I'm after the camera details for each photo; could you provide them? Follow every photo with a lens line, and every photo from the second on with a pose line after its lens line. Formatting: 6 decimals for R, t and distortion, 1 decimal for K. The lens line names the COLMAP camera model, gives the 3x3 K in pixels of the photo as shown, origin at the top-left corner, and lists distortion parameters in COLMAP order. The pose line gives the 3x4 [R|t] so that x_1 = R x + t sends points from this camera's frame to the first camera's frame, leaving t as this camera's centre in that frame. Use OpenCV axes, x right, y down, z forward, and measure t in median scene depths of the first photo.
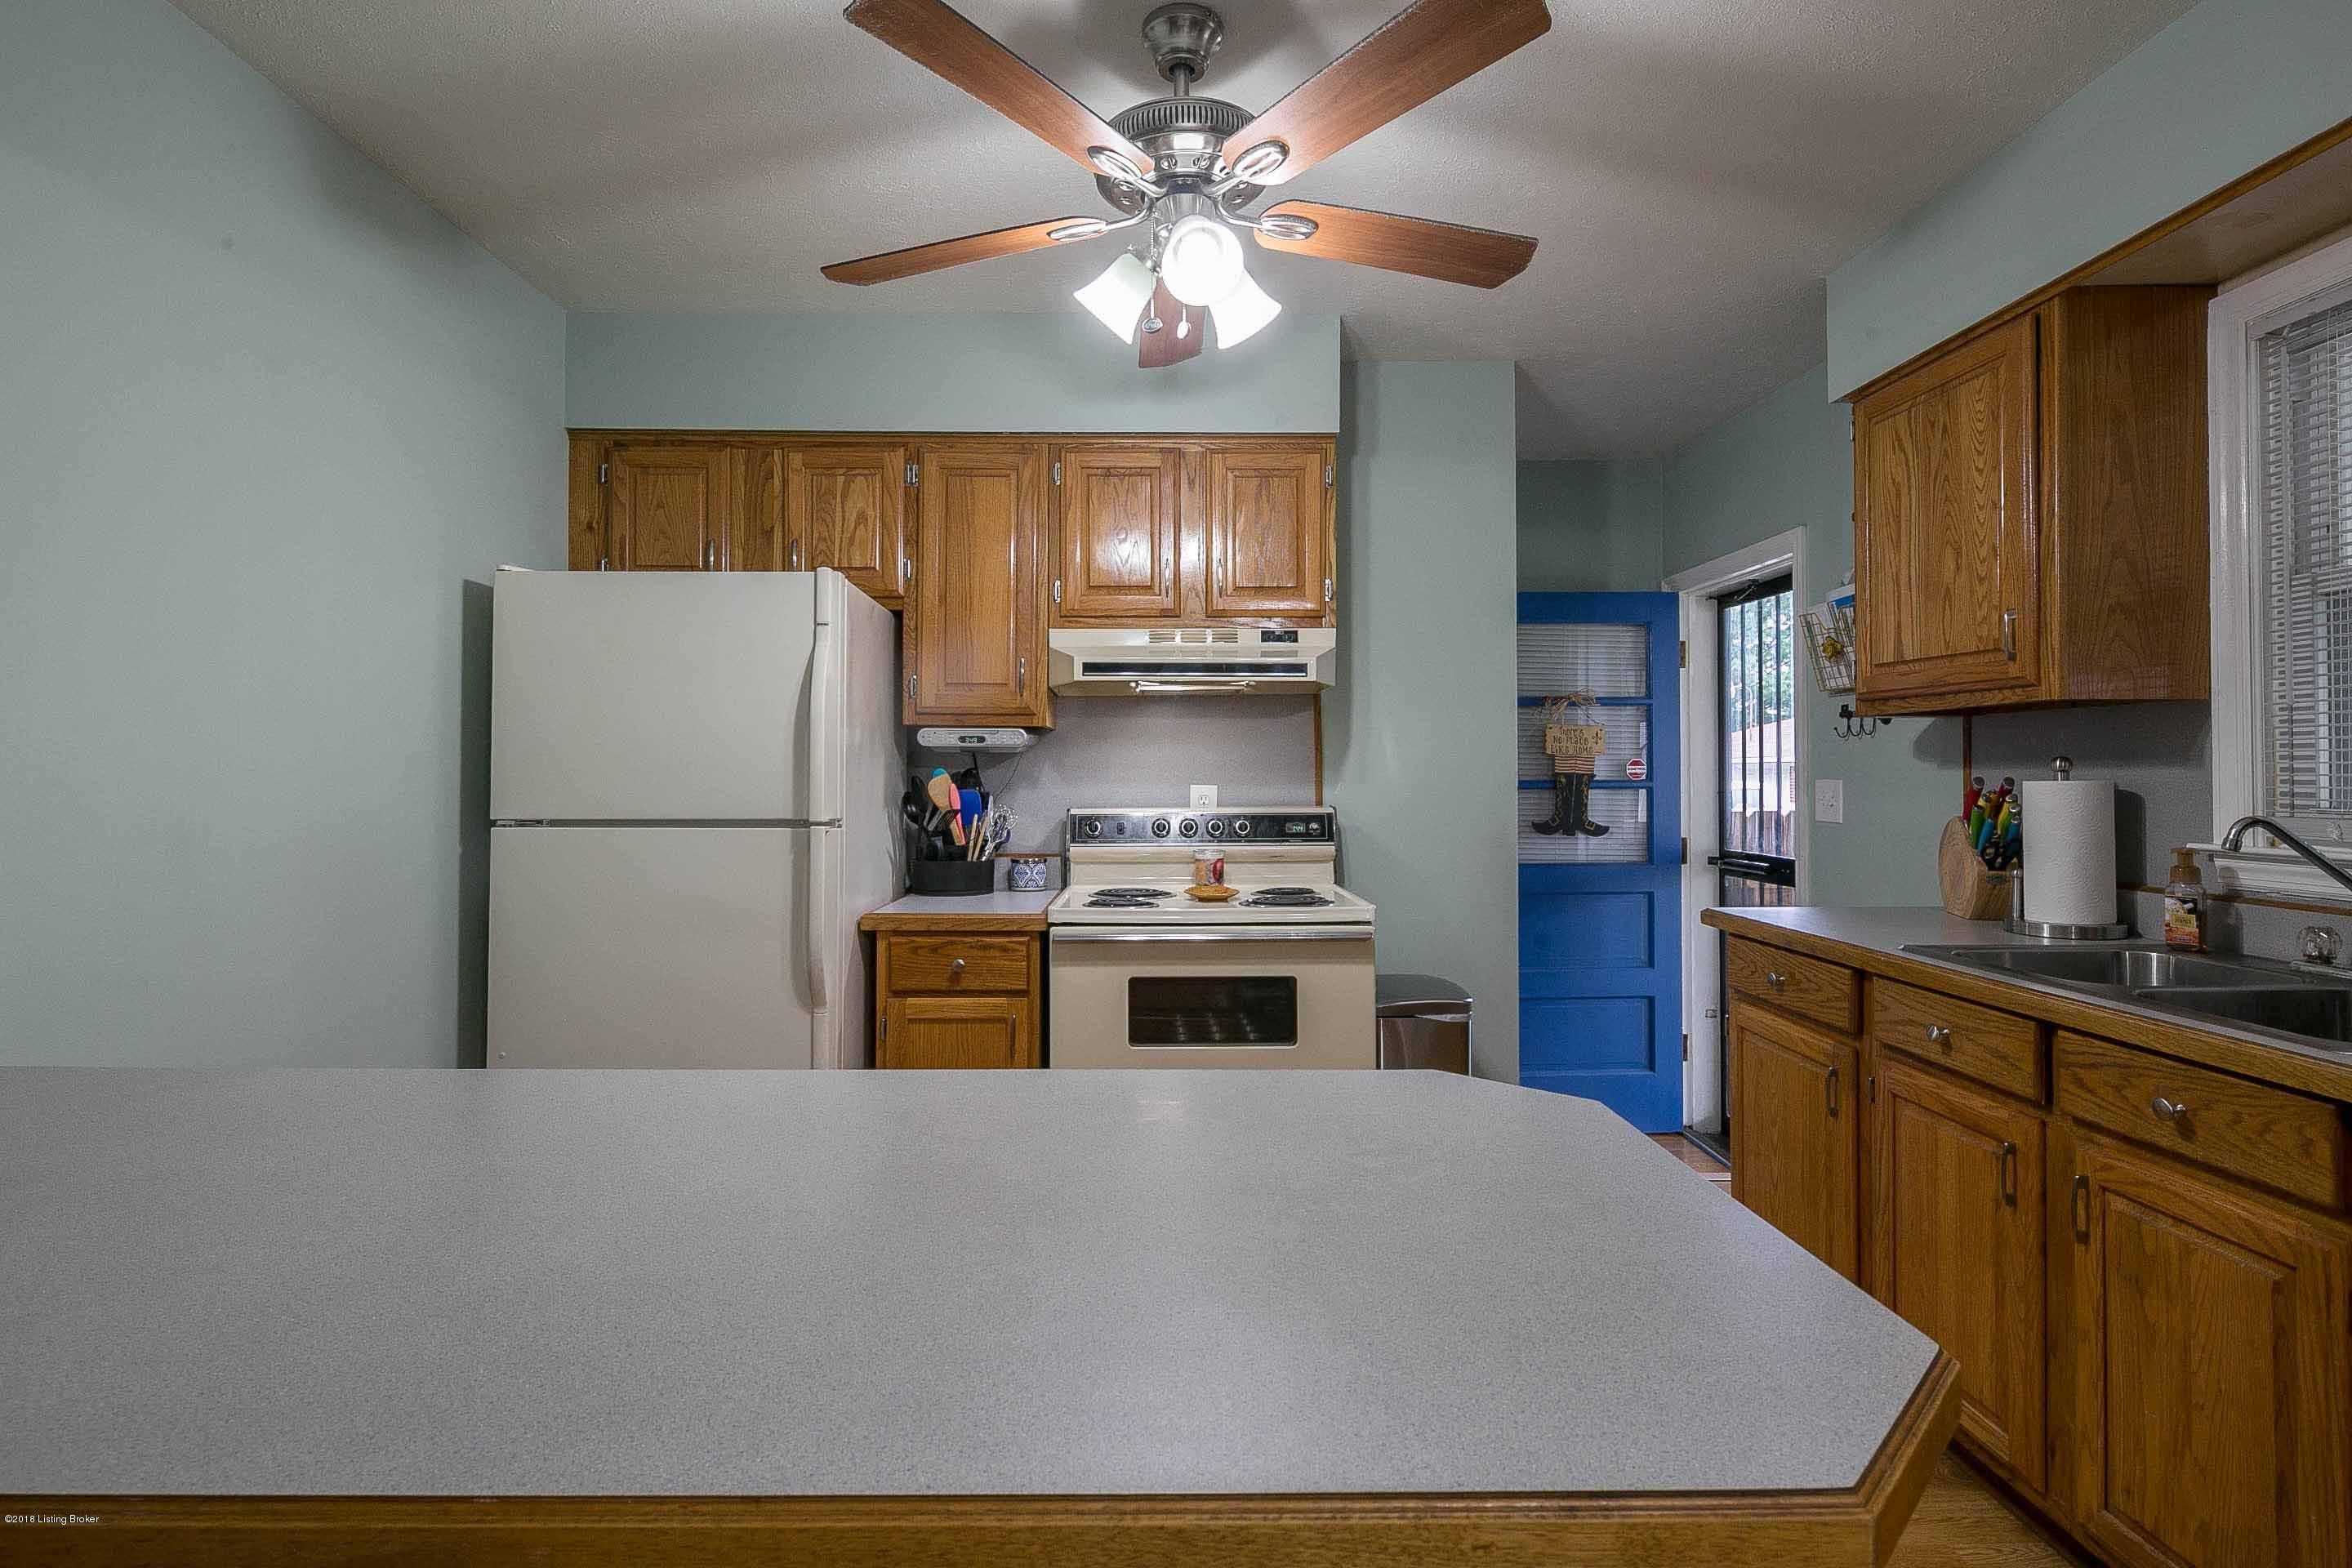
lens RADIAL K [[1131.8, 0, 1158.6], [0, 1131.8, 772.2], [0, 0, 1]] dist [0.002472, -0.000663]
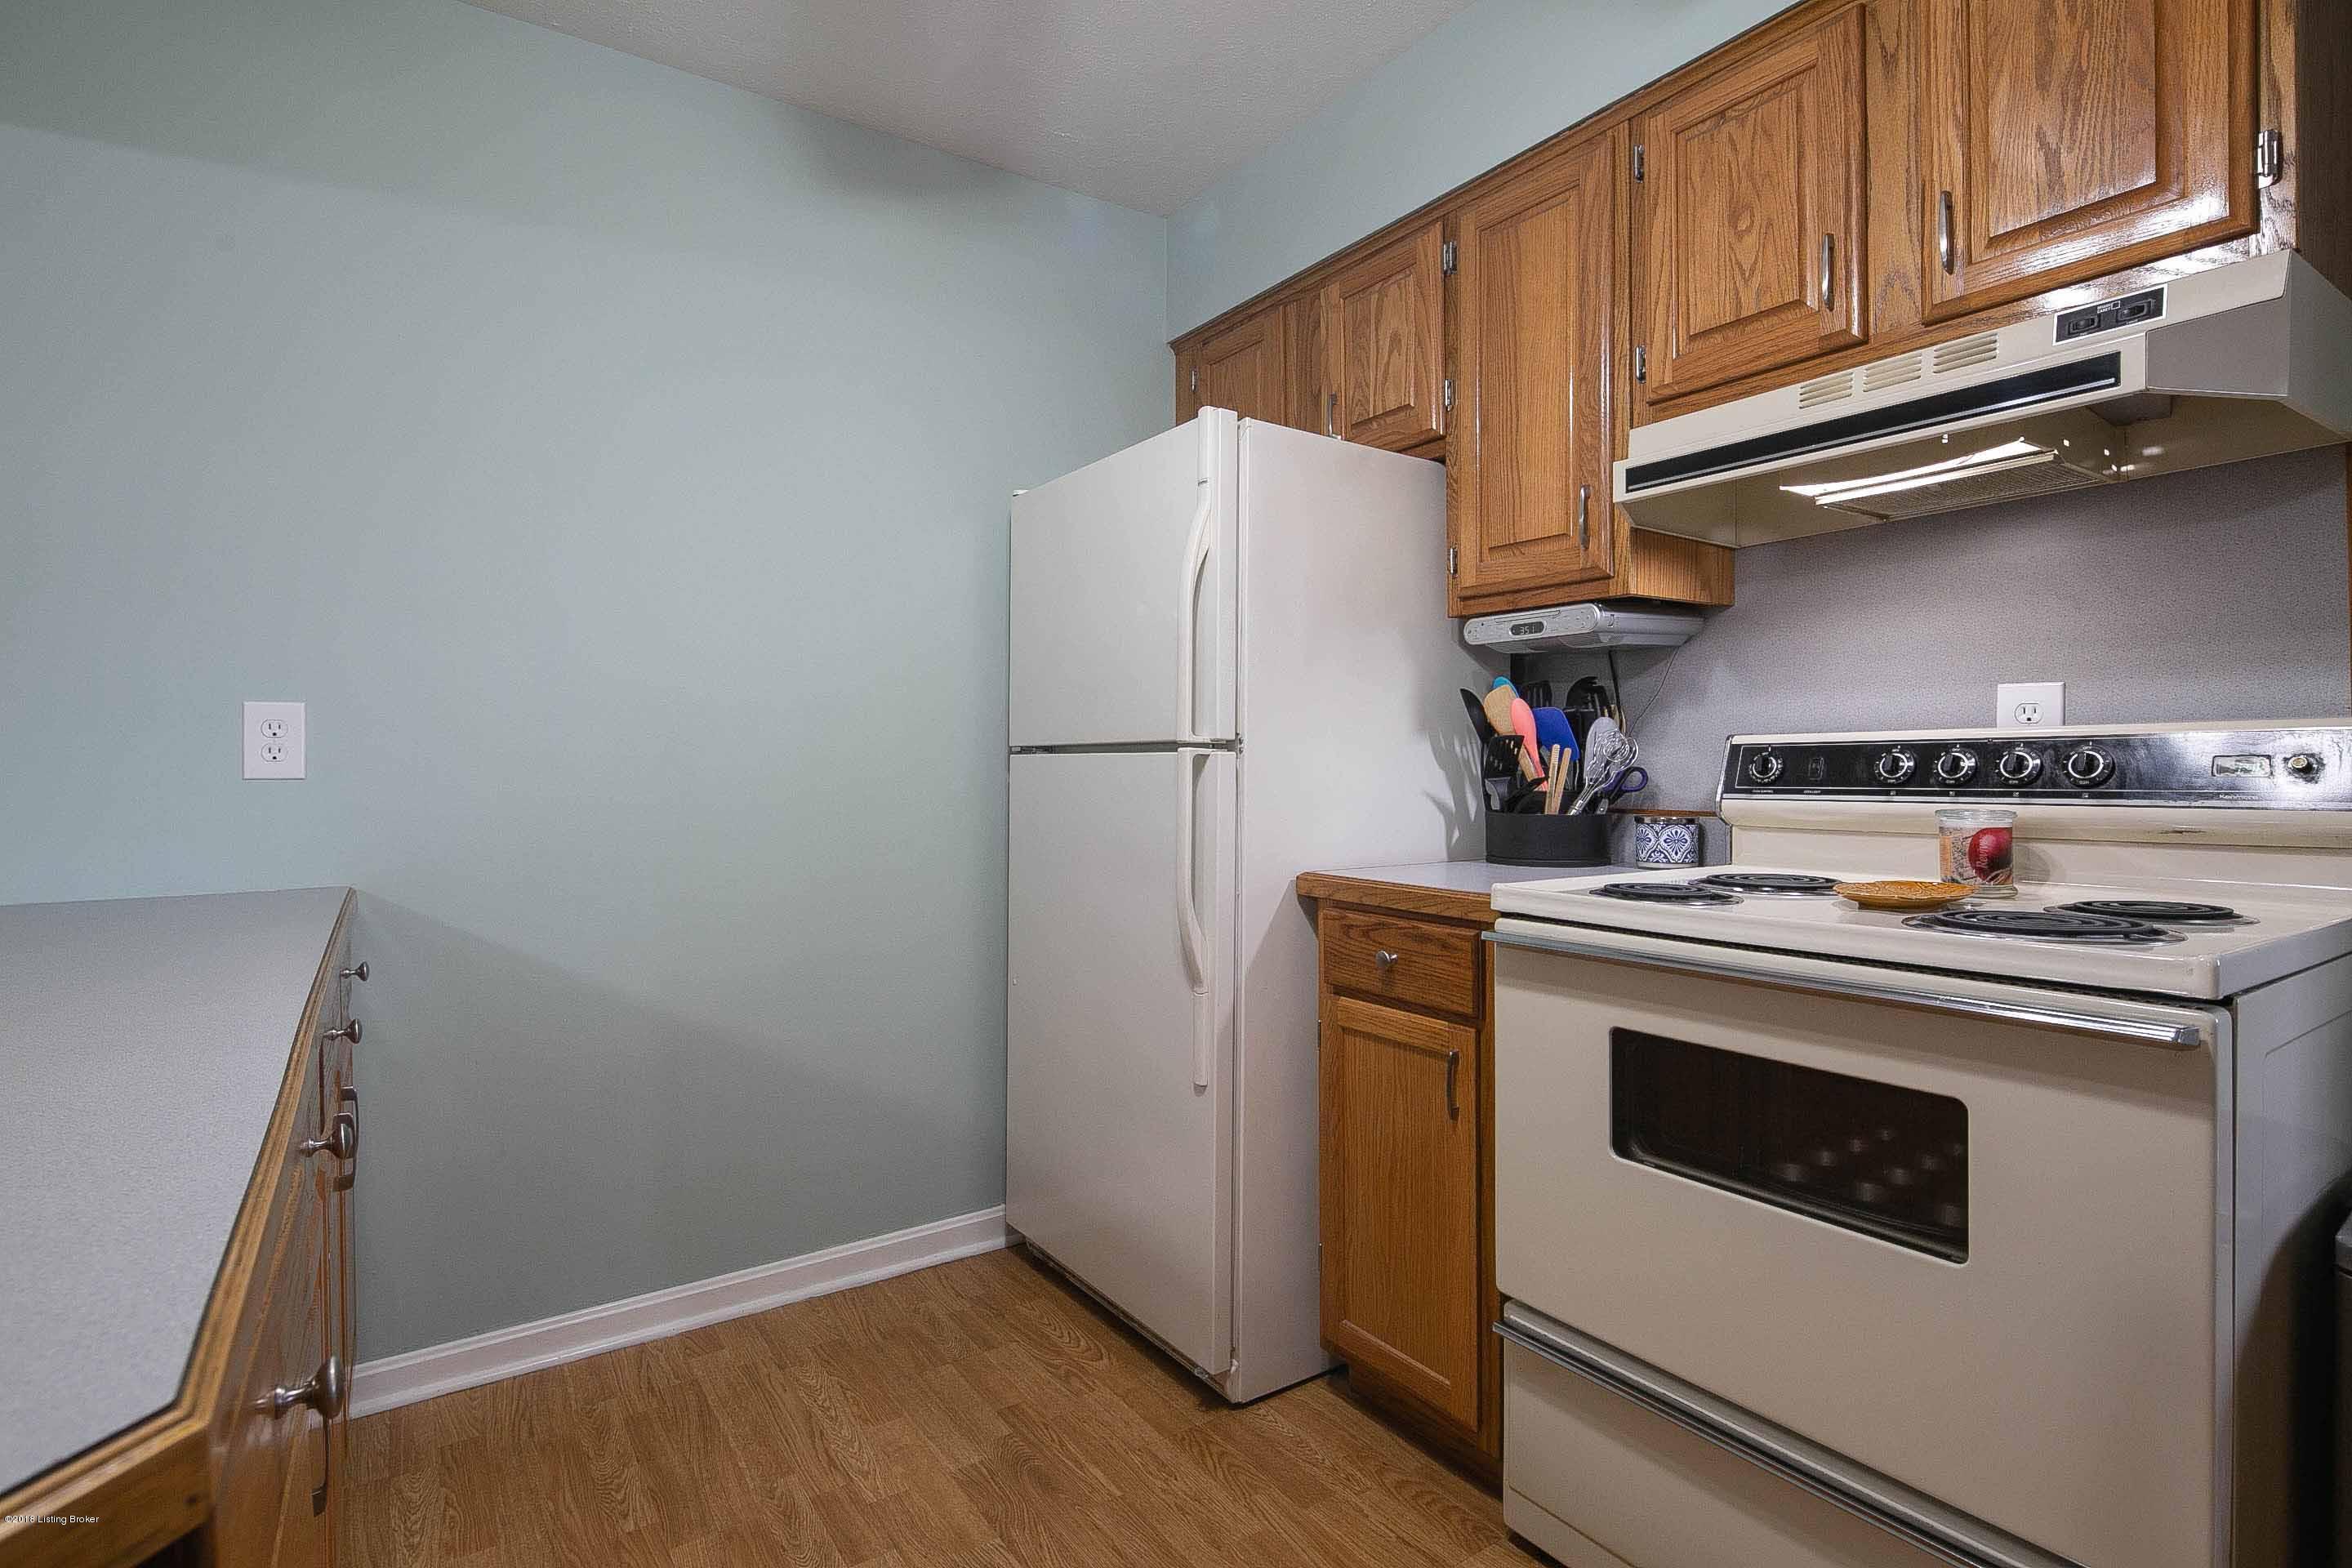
lens RADIAL K [[1131.8, 0, 1177.2], [0, 1131.8, 779.7], [0, 0, 1]] dist [0.002472, -0.000663]
pose [[0.558528, 0.009211, -0.829435, 0.269864], [0.009598, 0.999800, 0.017566, 0.045635], [0.829430, -0.017772, 0.558328, 0.465869]]
